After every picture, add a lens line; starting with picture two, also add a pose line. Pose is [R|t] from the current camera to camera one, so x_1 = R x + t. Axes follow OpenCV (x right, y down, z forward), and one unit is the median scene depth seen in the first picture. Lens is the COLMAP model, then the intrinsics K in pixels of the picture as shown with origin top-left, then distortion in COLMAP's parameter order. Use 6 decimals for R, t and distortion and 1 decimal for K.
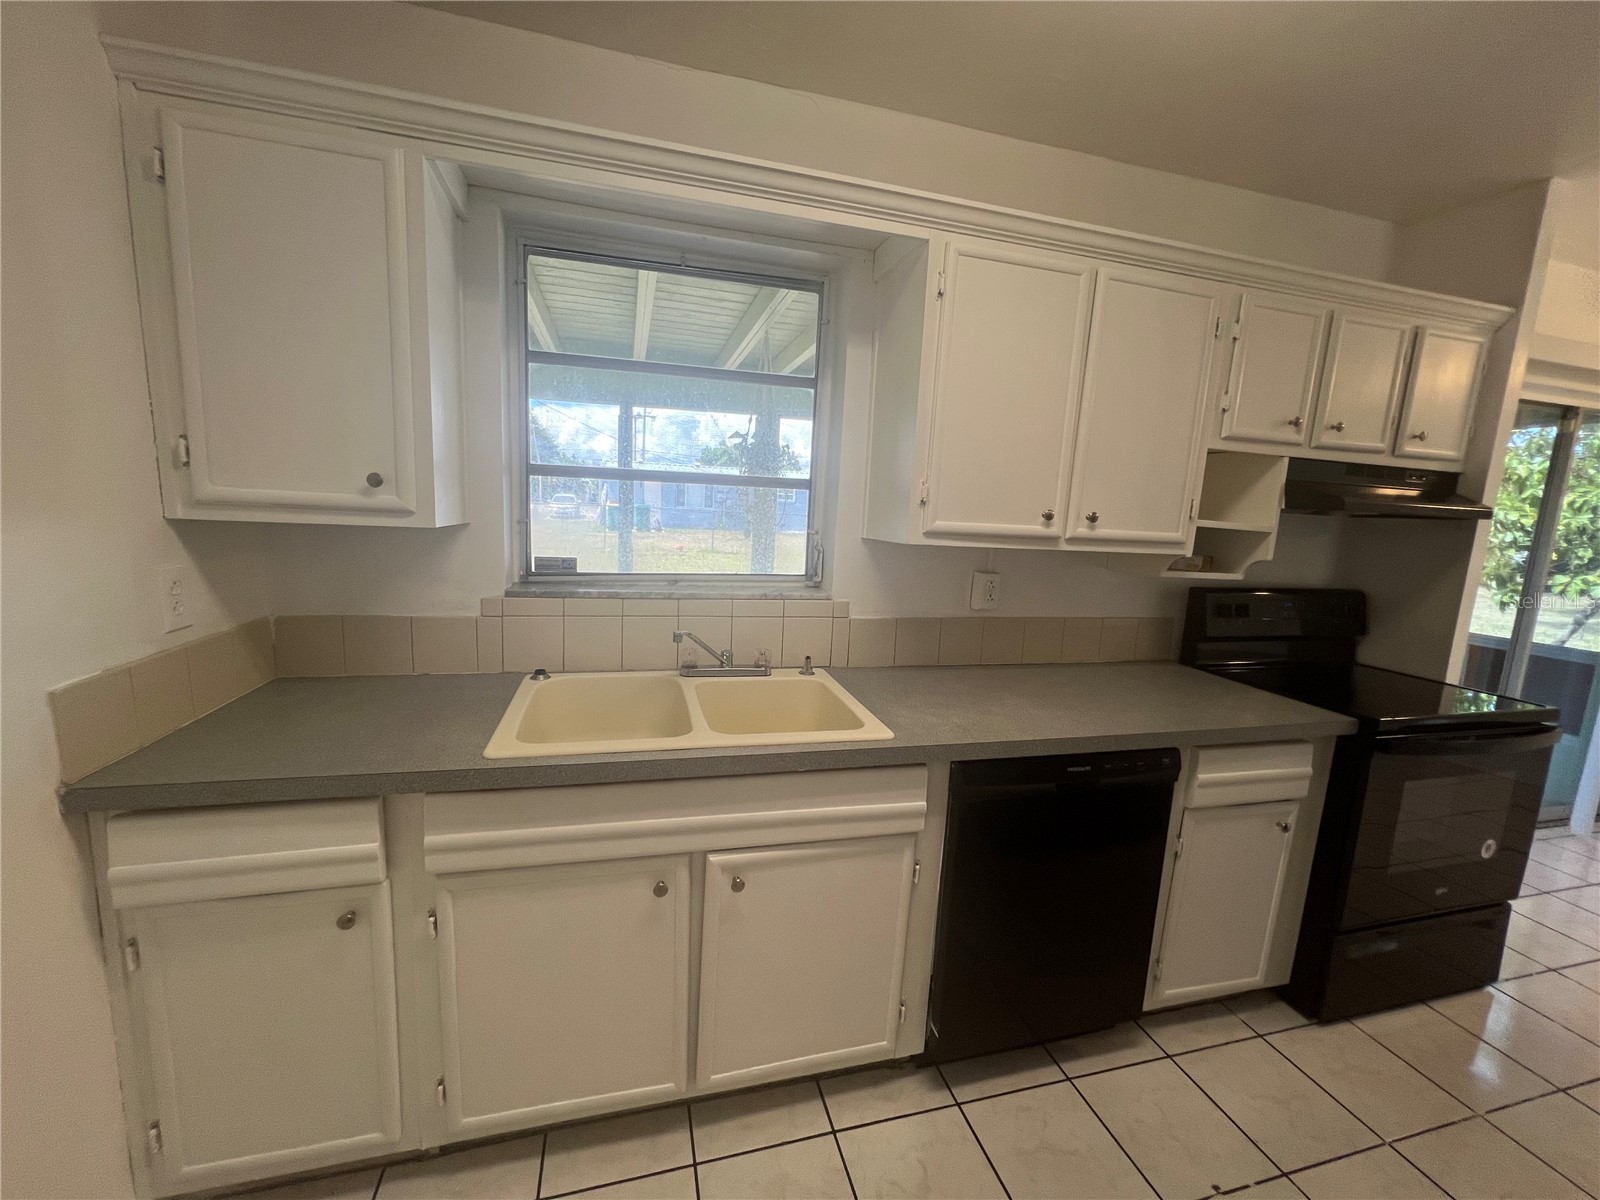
lens RADIAL K [[639.8, 0, 801.5], [0, 639.8, 603.3], [0, 0, 1]] dist [-0.001108, -0.000050]
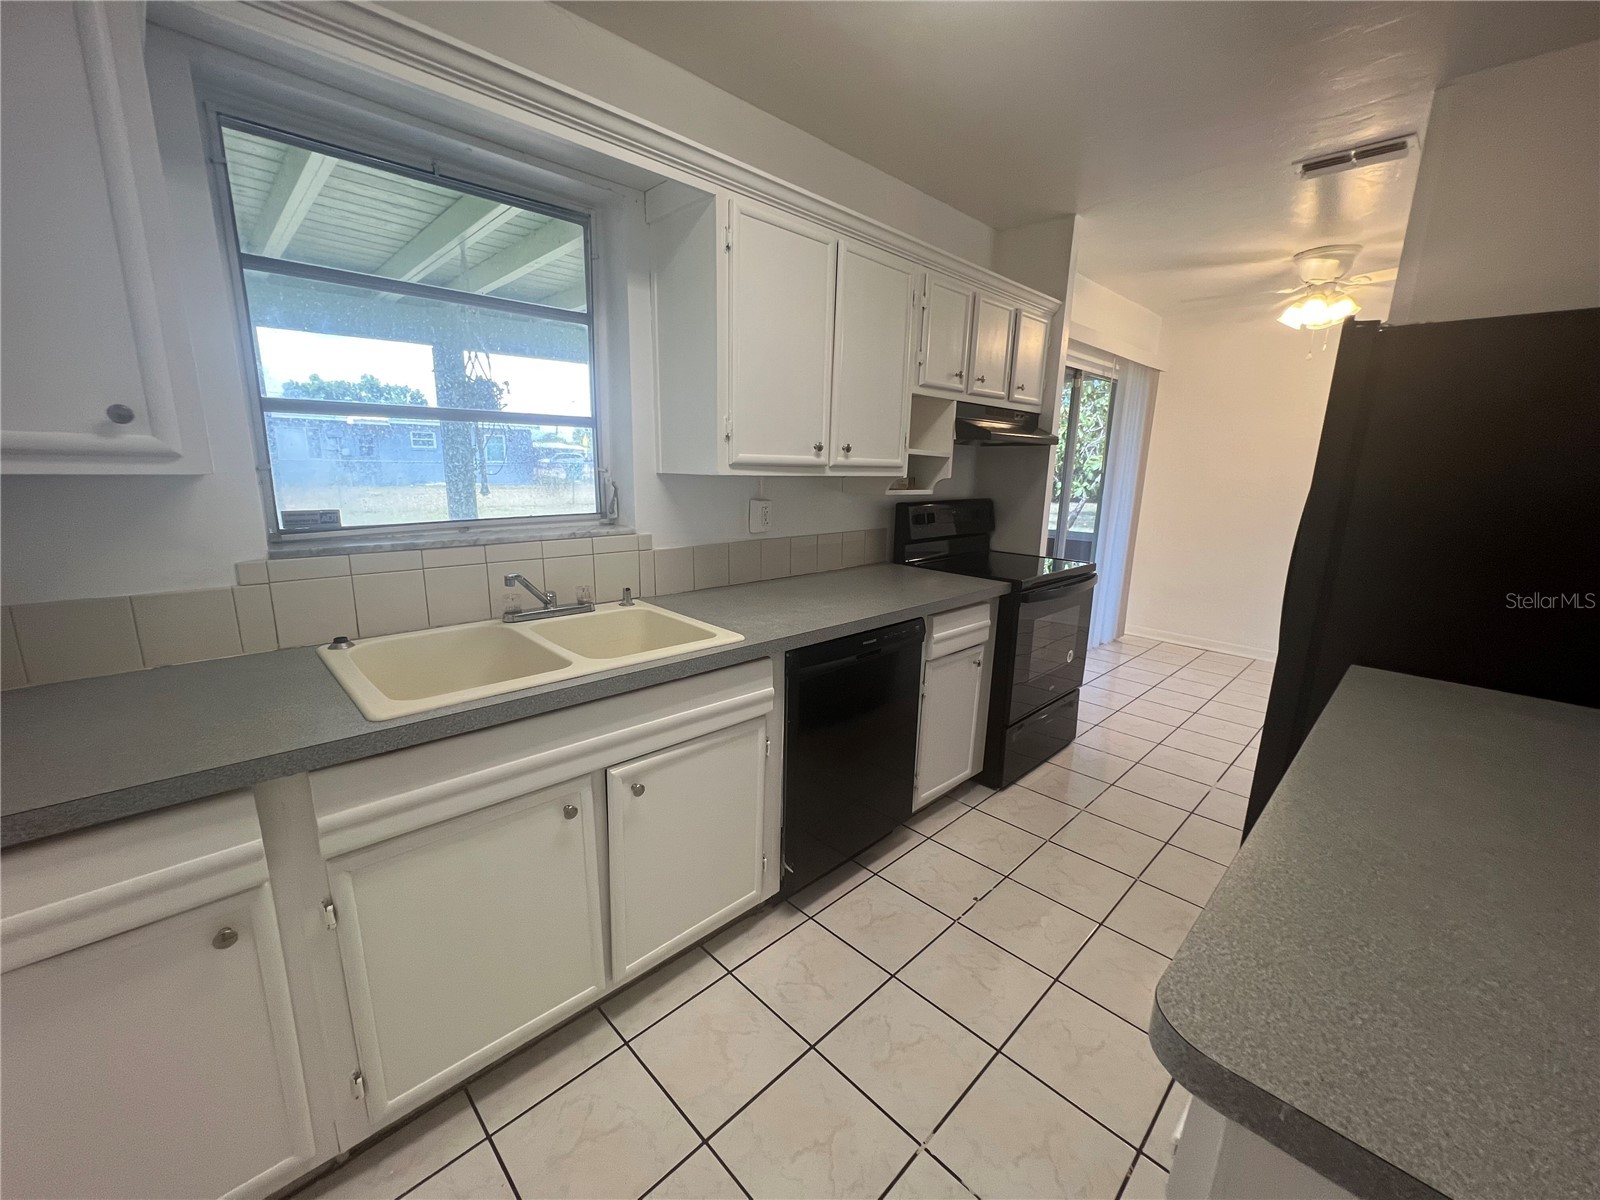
lens RADIAL K [[639.8, 0, 801.5], [0, 639.8, 603.3], [0, 0, 1]] dist [-0.001108, -0.000050]
pose [[0.872162, -0.135409, 0.470104, -0.251772], [0.095345, 0.989553, 0.108141, 0.022134], [-0.479836, -0.049494, 0.875961, -0.066322]]
